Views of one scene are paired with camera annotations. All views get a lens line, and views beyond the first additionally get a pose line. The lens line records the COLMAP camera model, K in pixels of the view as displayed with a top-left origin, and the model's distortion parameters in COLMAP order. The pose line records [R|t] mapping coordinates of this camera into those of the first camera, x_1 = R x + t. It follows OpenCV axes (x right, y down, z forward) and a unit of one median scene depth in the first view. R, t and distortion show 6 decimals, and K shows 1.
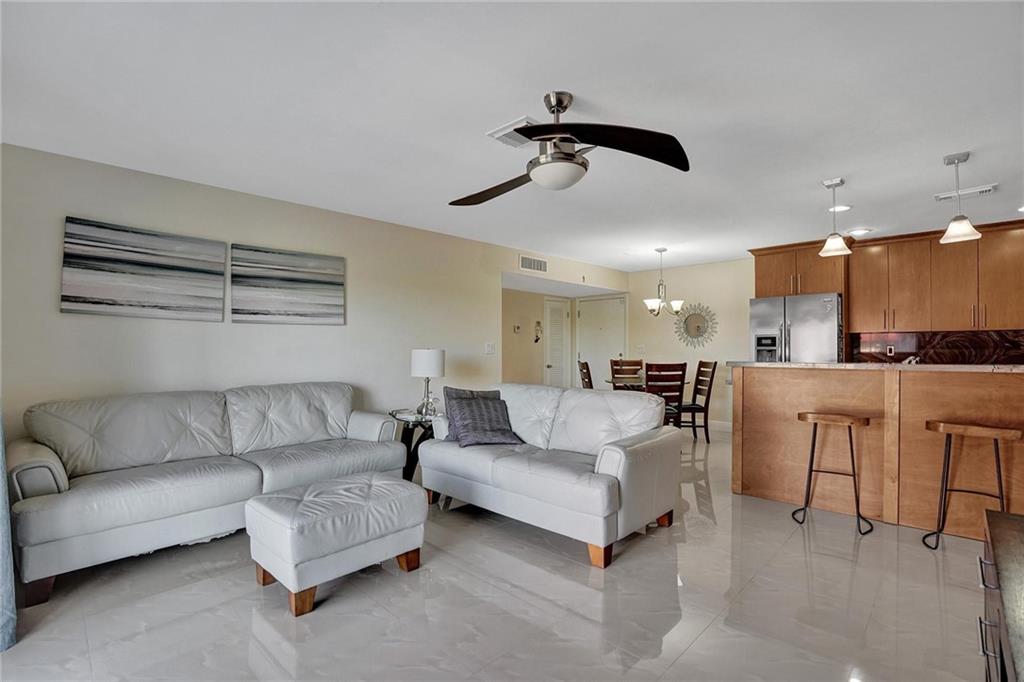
lens RADIAL K [[476.8, 0, 513.0], [0, 476.8, 349.4], [0, 0, 1]] dist [-0.052541, 0.019512]
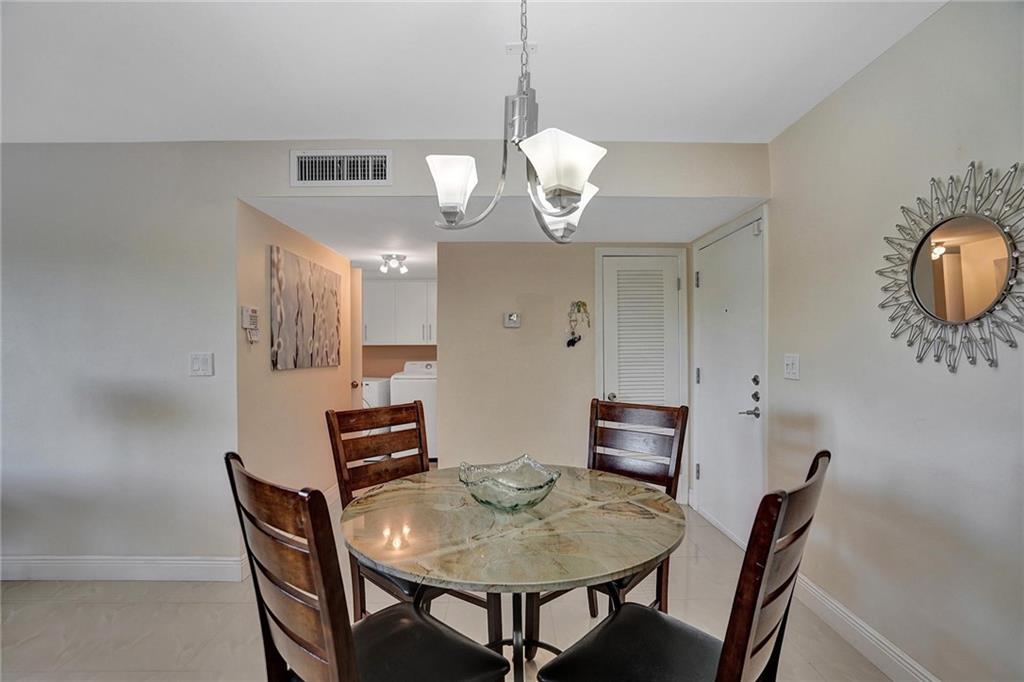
lens RADIAL K [[476.8, 0, 511.8], [0, 476.8, 349.6], [0, 0, 1]] dist [-0.052541, 0.019512]
pose [[0.705170, 0.002137, -0.709035, 0.497463], [0.000862, 0.999992, 0.003871, -0.018505], [0.709038, -0.003341, 0.705163, 0.891630]]
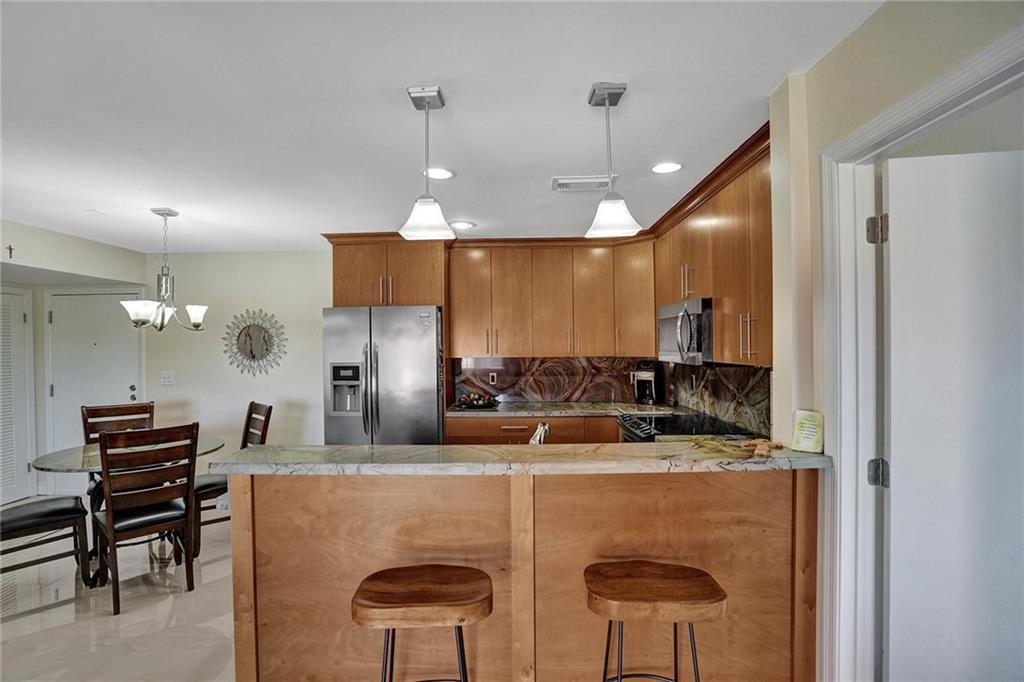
lens RADIAL K [[476.8, 0, 509.6], [0, 476.8, 346.6], [0, 0, 1]] dist [-0.052541, 0.019512]
pose [[0.730937, -0.007110, 0.682408, 0.250603], [0.009255, 0.999957, 0.000505, -0.052681], [-0.682383, 0.005947, 0.730971, 0.350356]]
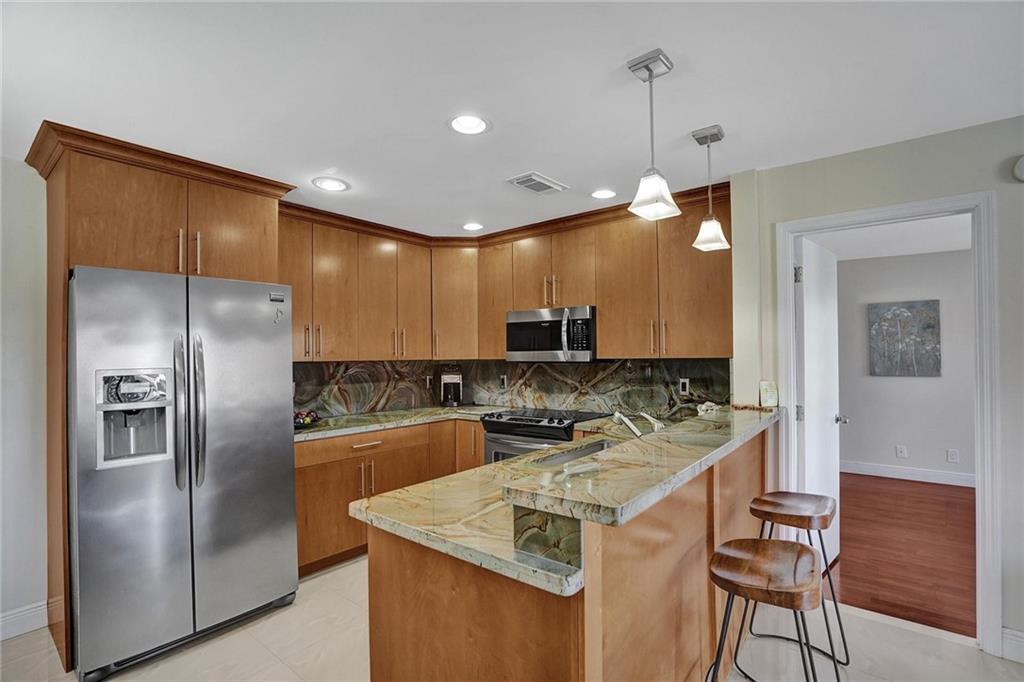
lens RADIAL K [[476.8, 0, 511.5], [0, 476.8, 348.7], [0, 0, 1]] dist [-0.052541, 0.019512]
pose [[-0.098751, 0.017106, 0.994965, 0.144445], [0.012236, 0.999798, -0.015975, -0.038308], [-0.995037, 0.010597, -0.098940, 0.743516]]
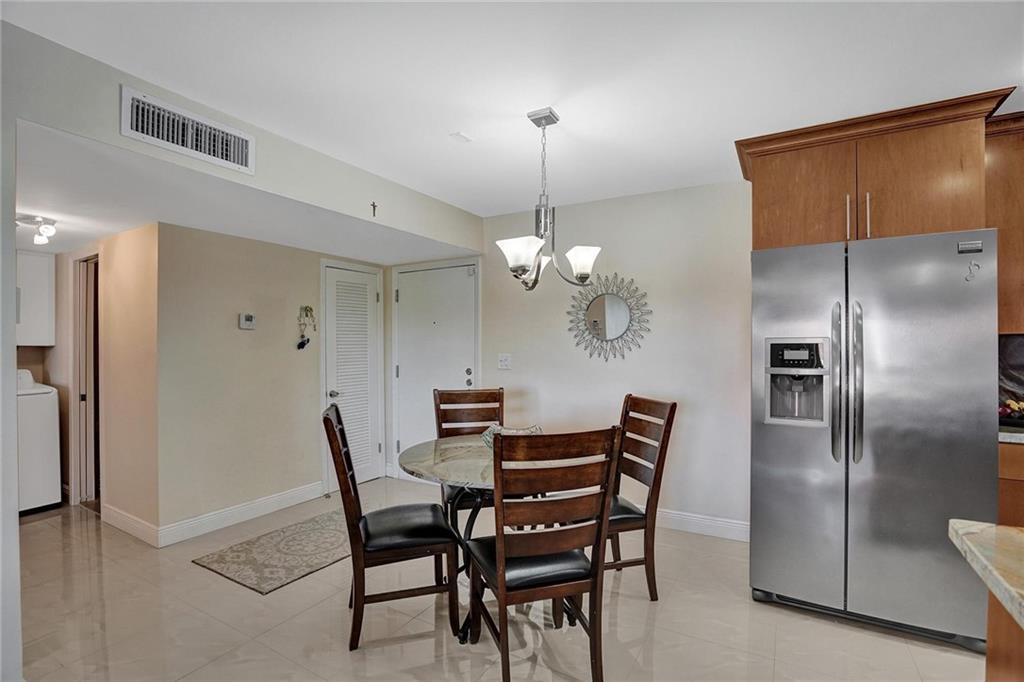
lens RADIAL K [[476.8, 0, 510.2], [0, 476.8, 347.1], [0, 0, 1]] dist [-0.052541, 0.019512]
pose [[0.971426, -0.001549, 0.237337, 0.207538], [0.000868, 0.999995, 0.002973, -0.024977], [-0.237340, -0.002682, 0.971423, 0.671877]]
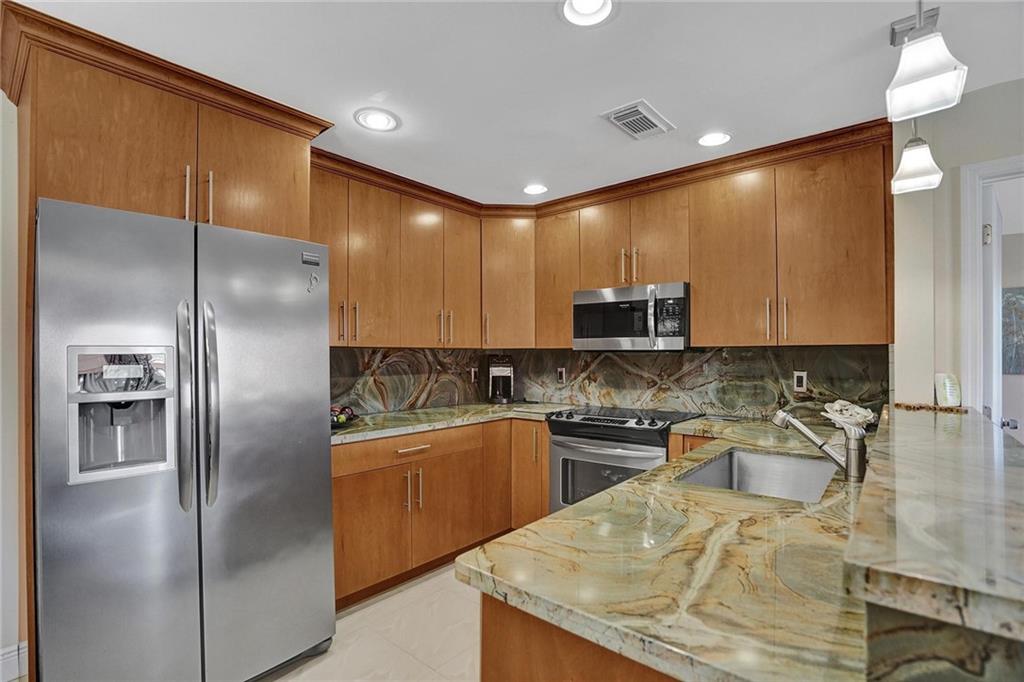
lens RADIAL K [[476.8, 0, 508.6], [0, 476.8, 352.0], [0, 0, 1]] dist [-0.052541, 0.019512]
pose [[-0.071912, 0.007678, 0.997381, 0.258746], [0.004106, 0.999964, -0.007402, -0.025087], [-0.997403, 0.003563, -0.071941, 0.802683]]
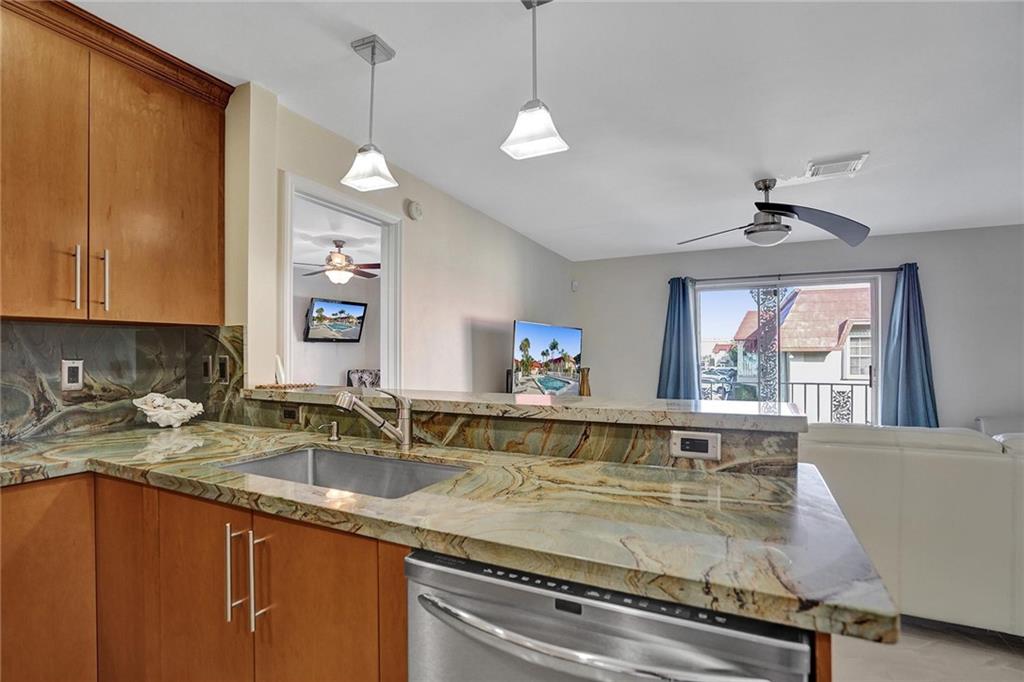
lens RADIAL K [[476.8, 0, 510.7], [0, 476.8, 352.6], [0, 0, 1]] dist [-0.052541, 0.019512]
pose [[-0.950375, 0.006157, -0.311047, 0.527380], [0.006174, 0.999981, 0.000930, -0.010998], [0.311047, -0.001037, -0.950394, 0.875934]]
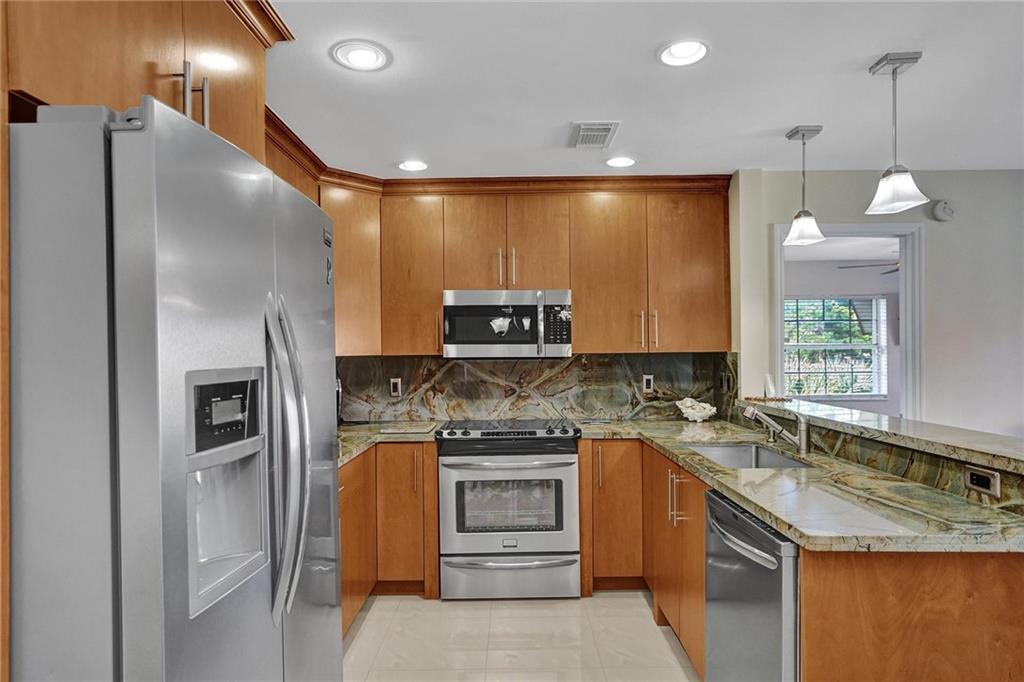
lens RADIAL K [[600.9, 0, 509.6], [0, 600.9, 348.8], [0, 0, 1]] dist [-0.017595, 0.018294]
pose [[-0.695222, 0.014316, 0.718653, 0.325324], [0.013052, 0.999888, -0.007292, -0.035063], [-0.718677, 0.004310, -0.695331, 1.076859]]
